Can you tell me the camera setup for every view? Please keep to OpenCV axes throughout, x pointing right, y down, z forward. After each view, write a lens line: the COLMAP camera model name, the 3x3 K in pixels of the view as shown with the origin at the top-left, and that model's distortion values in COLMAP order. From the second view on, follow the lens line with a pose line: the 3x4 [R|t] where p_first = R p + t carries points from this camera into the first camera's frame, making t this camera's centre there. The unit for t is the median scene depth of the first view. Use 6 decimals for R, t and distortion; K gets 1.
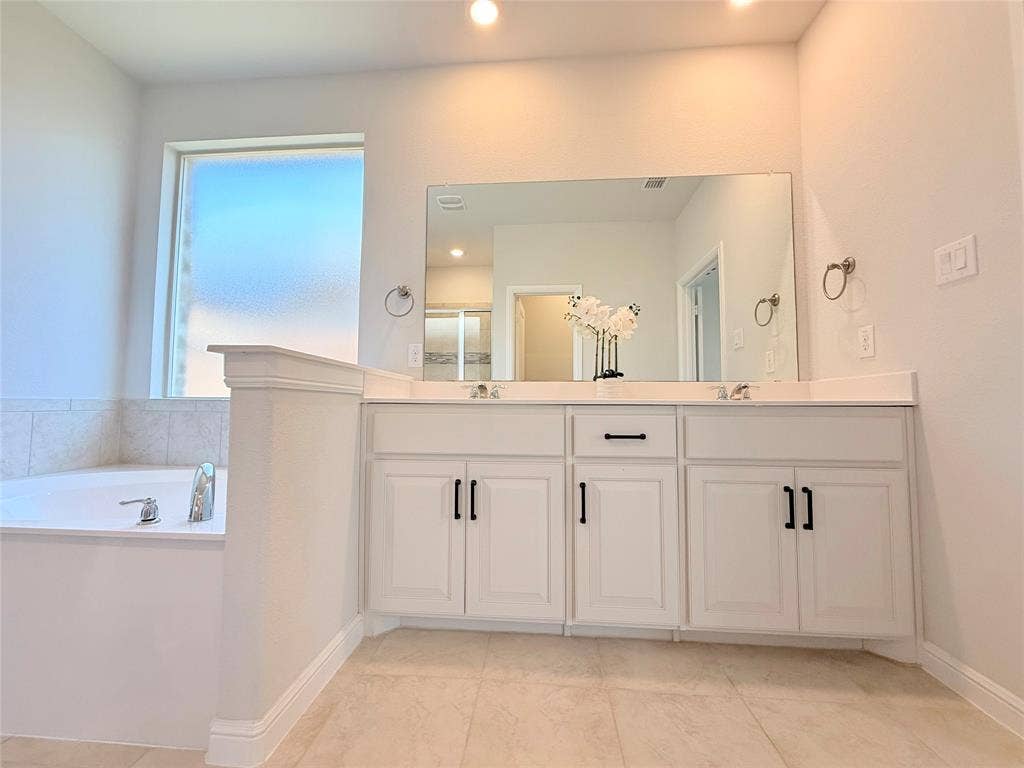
lens RADIAL K [[406.6, 0, 509.5], [0, 406.6, 383.8], [0, 0, 1]] dist [-0.000684, 0.000154]
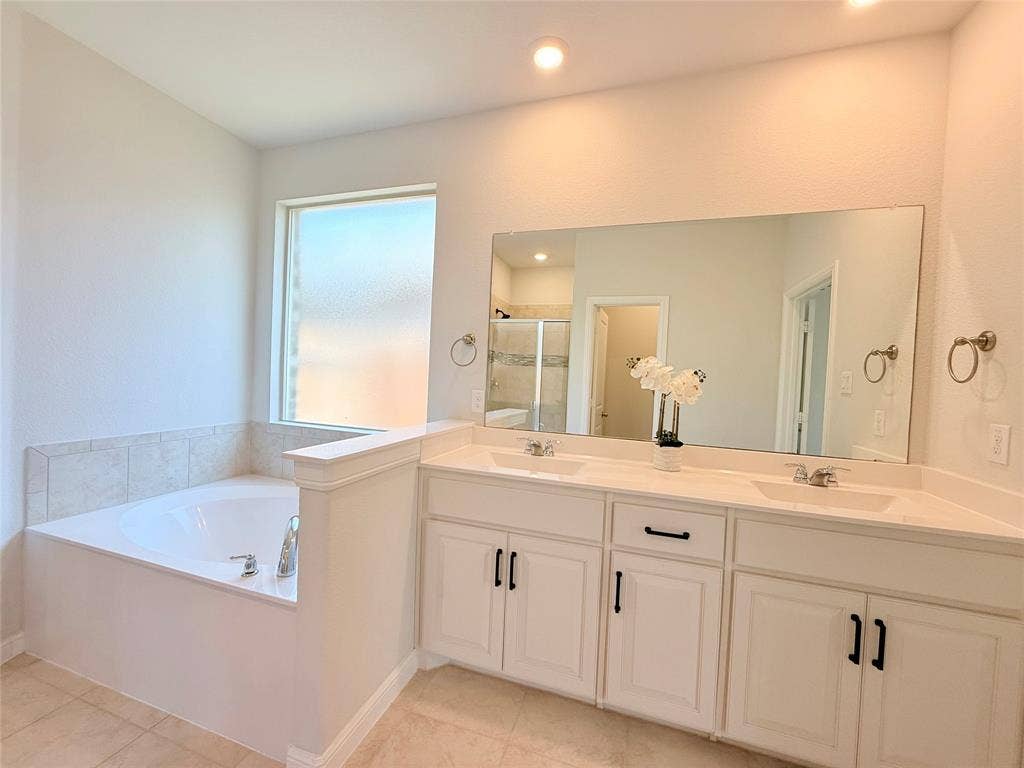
lens RADIAL K [[406.6, 0, 509.5], [0, 406.6, 383.8], [0, 0, 1]] dist [-0.000684, 0.000154]
pose [[0.971940, 0.041819, -0.231482, 0.122797], [-0.024826, 0.996811, 0.075840, -0.269670], [0.233915, -0.067965, 0.969879, 0.000897]]
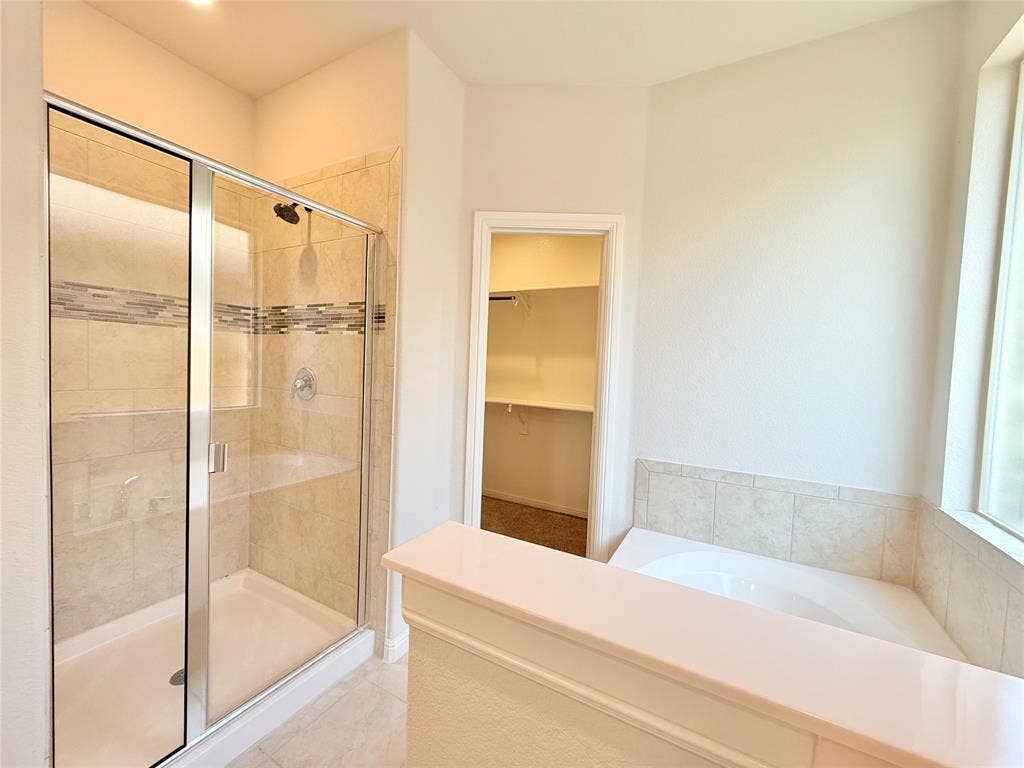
lens RADIAL K [[406.6, 0, 509.5], [0, 406.6, 383.8], [0, 0, 1]] dist [-0.000684, 0.000154]
pose [[-0.417638, 0.015538, -0.908481, -0.062531], [0.006731, 0.999879, 0.014006, -0.239771], [0.908589, -0.000266, -0.417692, 0.942115]]
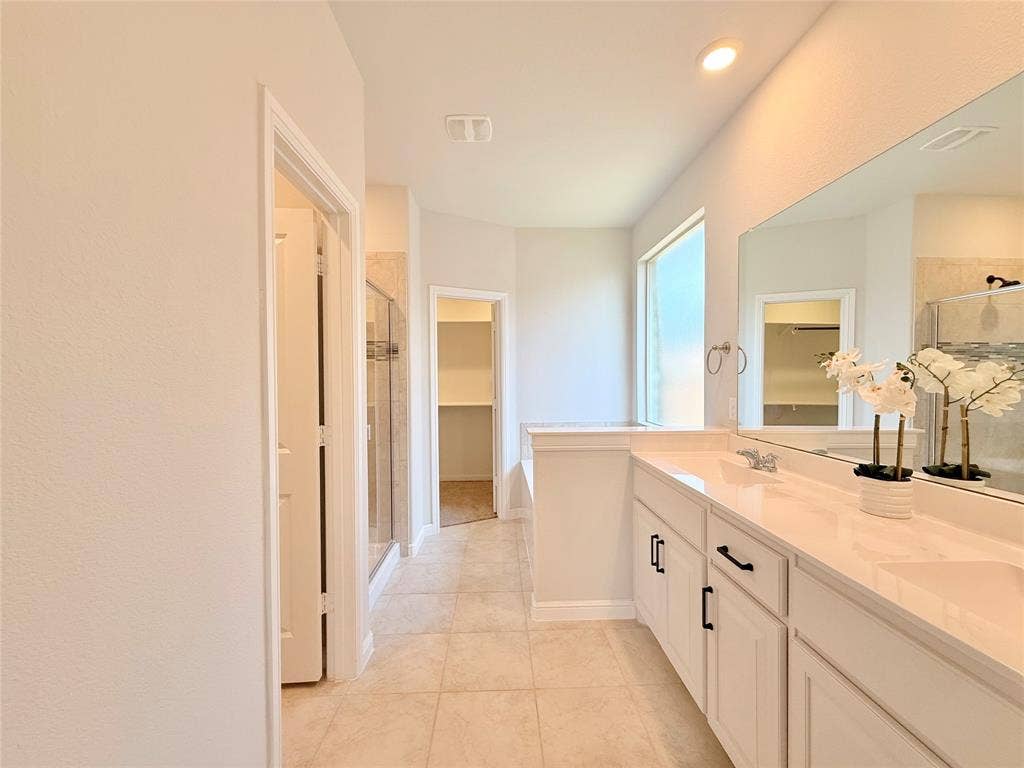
lens RADIAL K [[406.6, 0, 509.5], [0, 406.6, 383.8], [0, 0, 1]] dist [-0.000684, 0.000154]
pose [[0.118579, 0.006372, -0.992924, 0.993069], [0.063042, 0.997914, 0.013932, -0.252364], [0.990941, -0.064248, 0.117930, 0.432430]]
